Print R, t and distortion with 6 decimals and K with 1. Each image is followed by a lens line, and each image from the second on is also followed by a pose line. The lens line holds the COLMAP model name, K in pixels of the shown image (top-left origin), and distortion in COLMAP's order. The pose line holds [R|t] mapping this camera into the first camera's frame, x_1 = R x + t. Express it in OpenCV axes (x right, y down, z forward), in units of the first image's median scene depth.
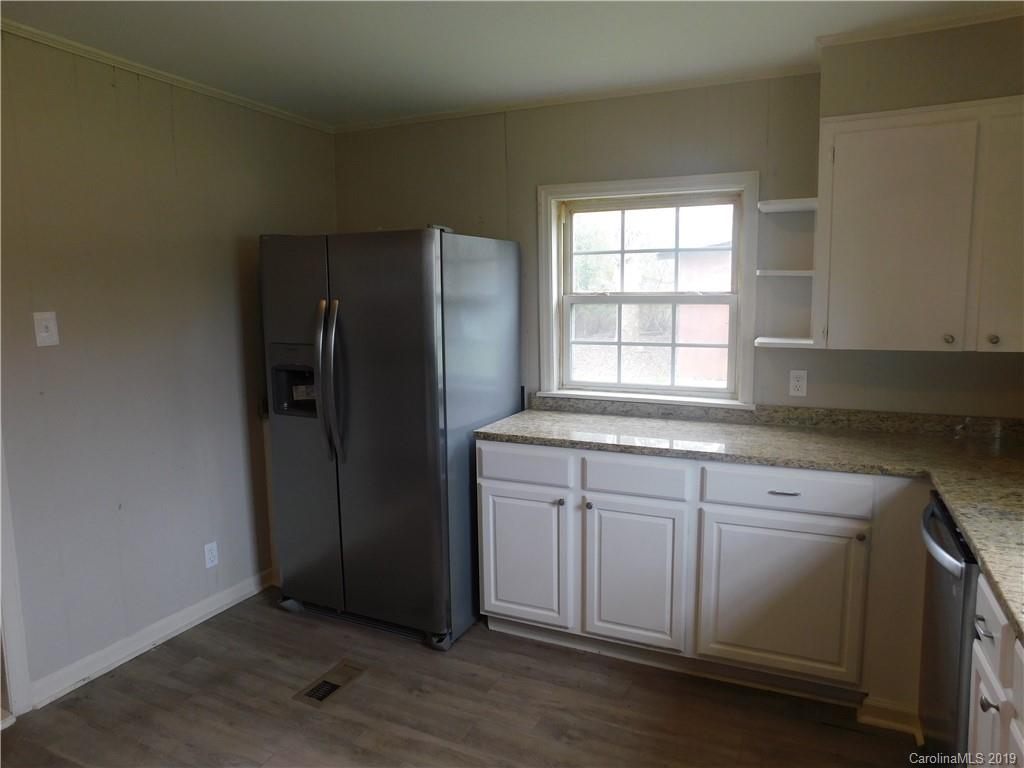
lens RADIAL K [[673.7, 0, 512.0], [0, 673.7, 384.0], [0, 0, 1]] dist [-0.077587, 0.062386]
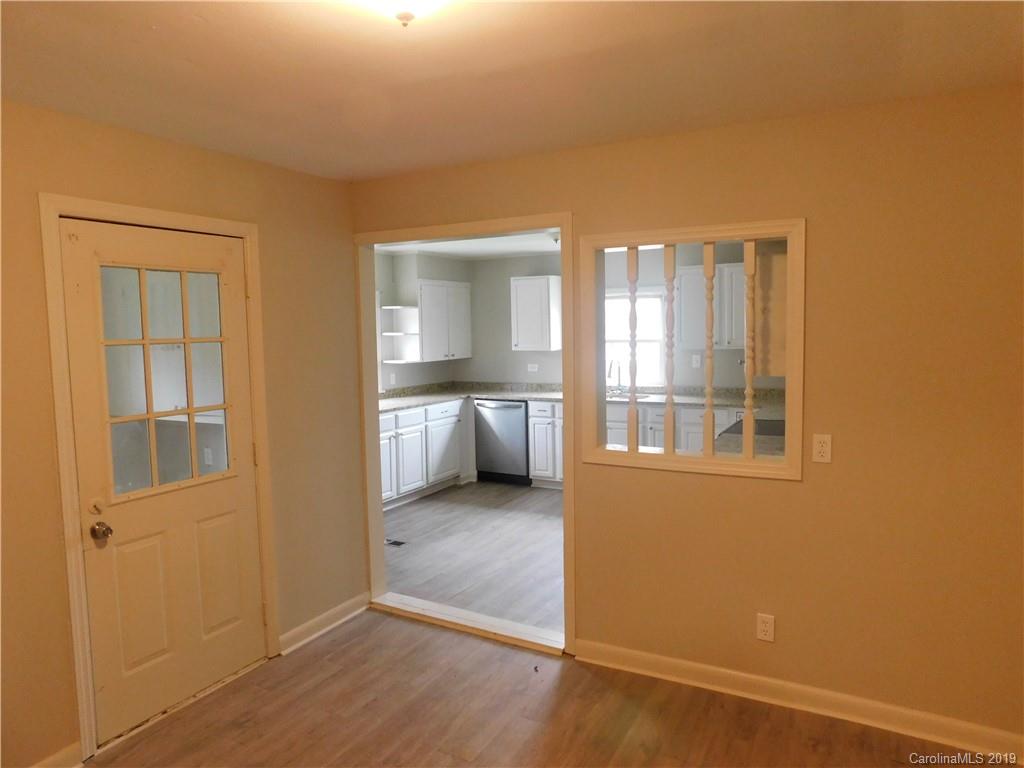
lens RADIAL K [[673.7, 0, 512.0], [0, 673.7, 384.0], [0, 0, 1]] dist [-0.077587, 0.062386]
pose [[0.063546, -0.072229, 0.995362, -2.401701], [0.144170, 0.987580, 0.062460, -0.089536], [-0.987510, 0.139532, 0.073170, 0.482807]]
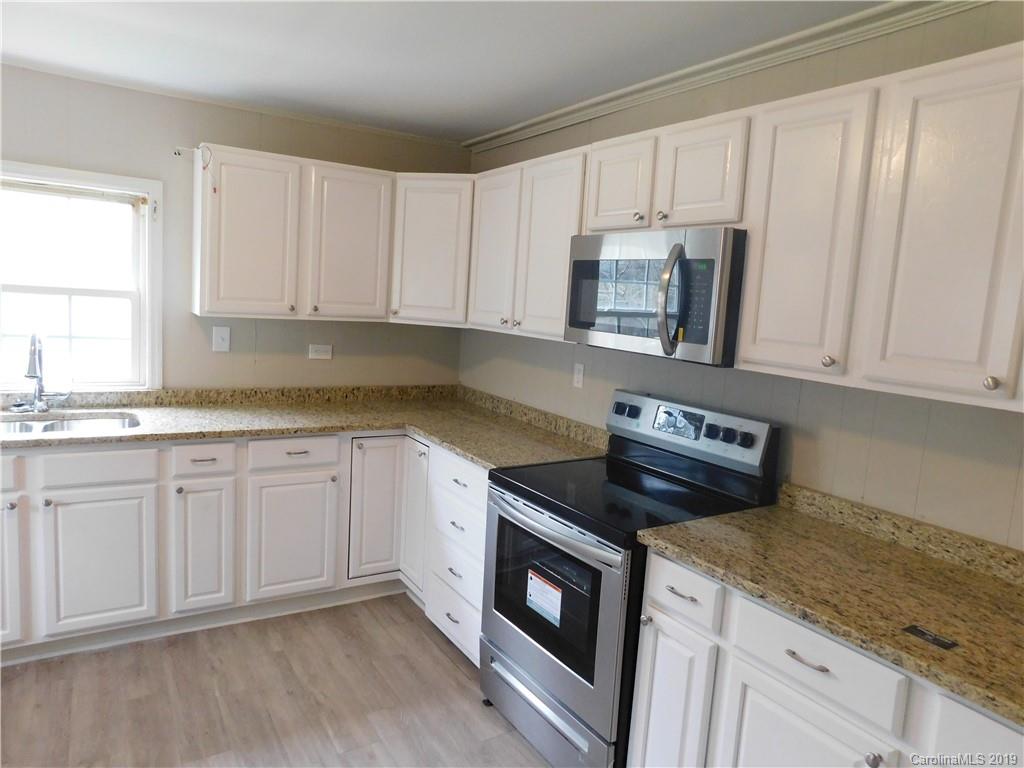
lens RADIAL K [[673.7, 0, 512.0], [0, 673.7, 384.0], [0, 0, 1]] dist [-0.077587, 0.062386]
pose [[-0.844531, -0.108963, 0.524303, -0.873101], [0.009778, 0.975779, 0.218541, -0.112125], [-0.535417, 0.189691, -0.823010, 0.777860]]
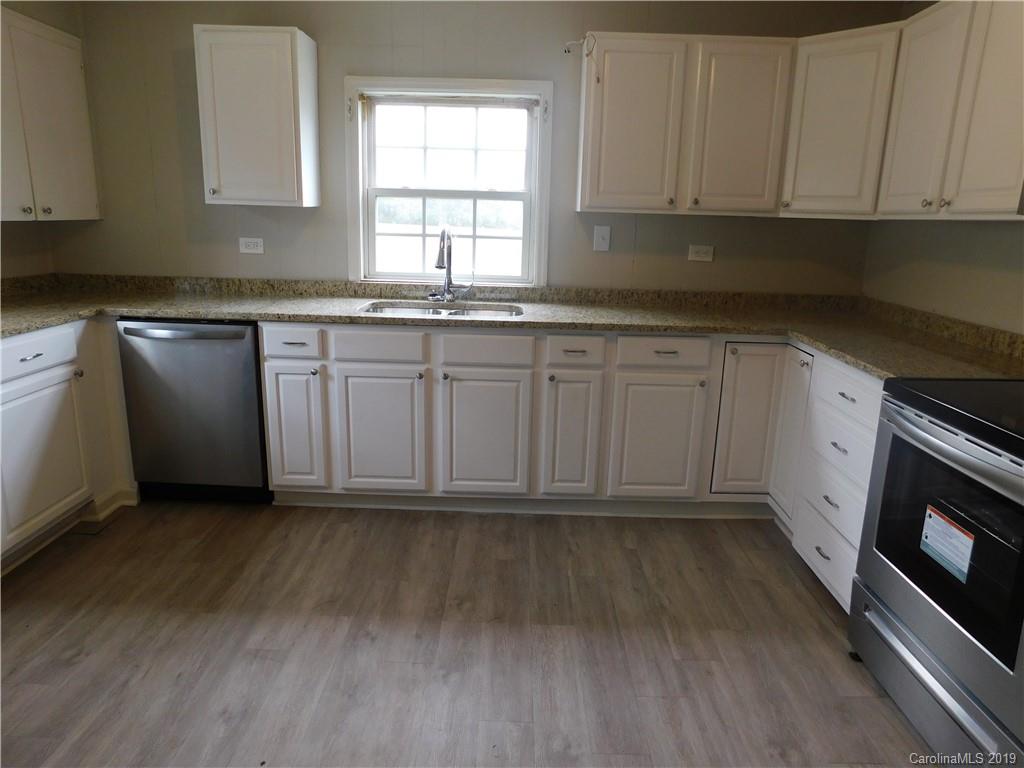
lens RADIAL K [[673.7, 0, 512.0], [0, 673.7, 384.0], [0, 0, 1]] dist [-0.077587, 0.062386]
pose [[-0.418930, -0.219341, 0.881128, -0.846636], [0.088533, 0.955895, 0.280046, -0.021765], [-0.903692, 0.195329, -0.381035, 0.704510]]
